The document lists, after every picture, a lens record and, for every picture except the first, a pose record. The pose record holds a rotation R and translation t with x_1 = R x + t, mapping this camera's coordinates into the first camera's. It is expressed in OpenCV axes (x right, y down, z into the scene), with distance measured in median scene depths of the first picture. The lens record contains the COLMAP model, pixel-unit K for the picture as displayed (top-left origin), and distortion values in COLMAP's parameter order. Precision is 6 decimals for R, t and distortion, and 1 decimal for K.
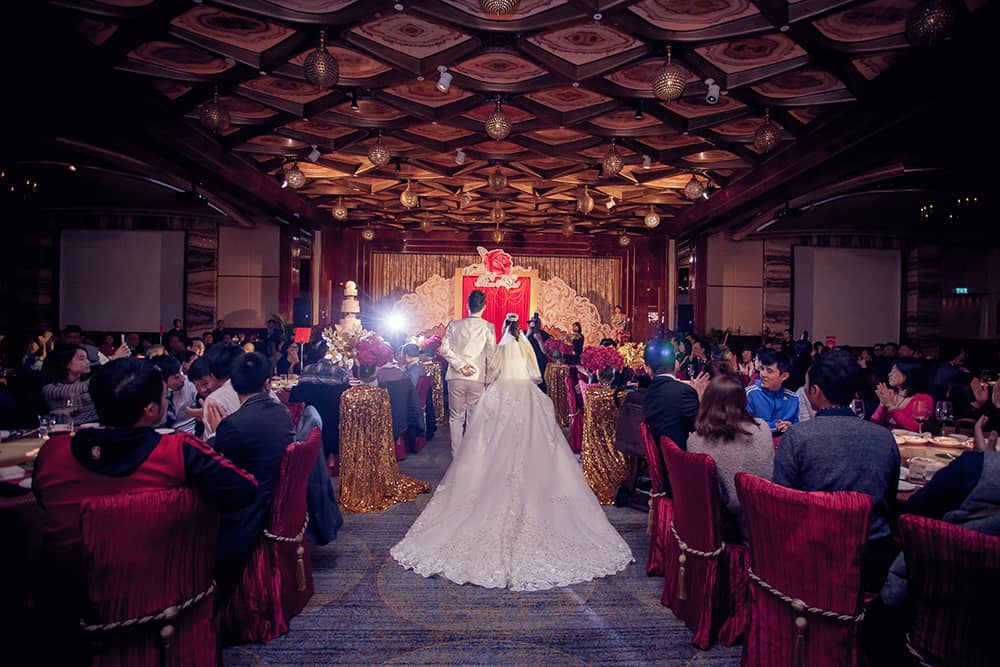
lens RADIAL K [[491.5, 0, 500.0], [0, 491.5, 333.5], [0, 0, 1]] dist [0.000028, -0.000004]
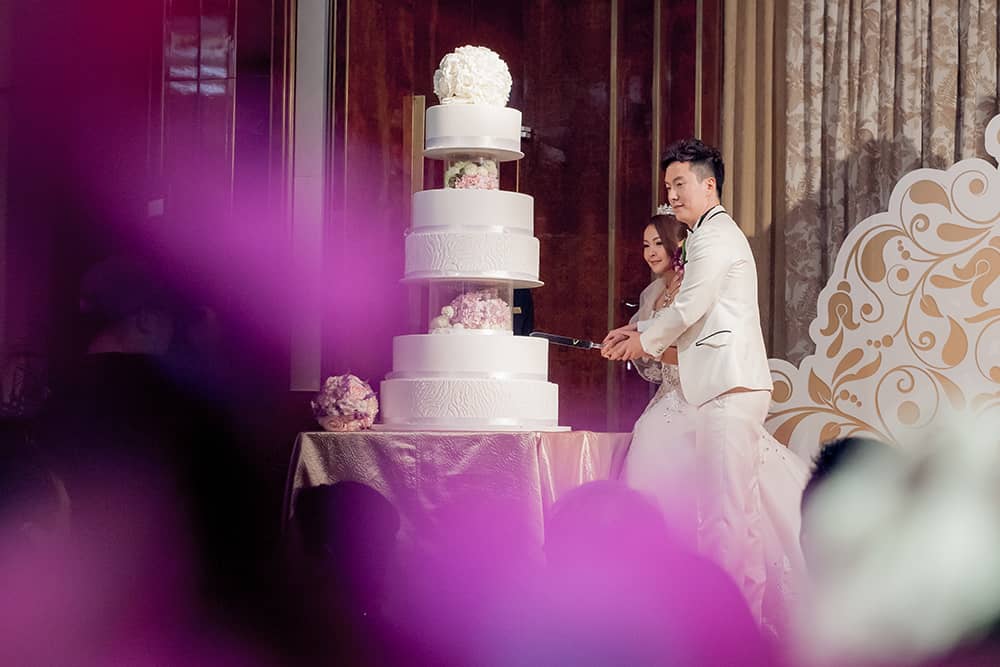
lens RADIAL K [[1454.4, 0, 500.0], [0, 1454.4, 333.5], [0, 0, 1]] dist [0.001299, 0.001821]
pose [[0.873590, -0.008966, -0.486579, -0.106656], [-0.011444, 0.999175, -0.038957, -0.014353], [0.486527, 0.039600, 0.872768, 0.658905]]
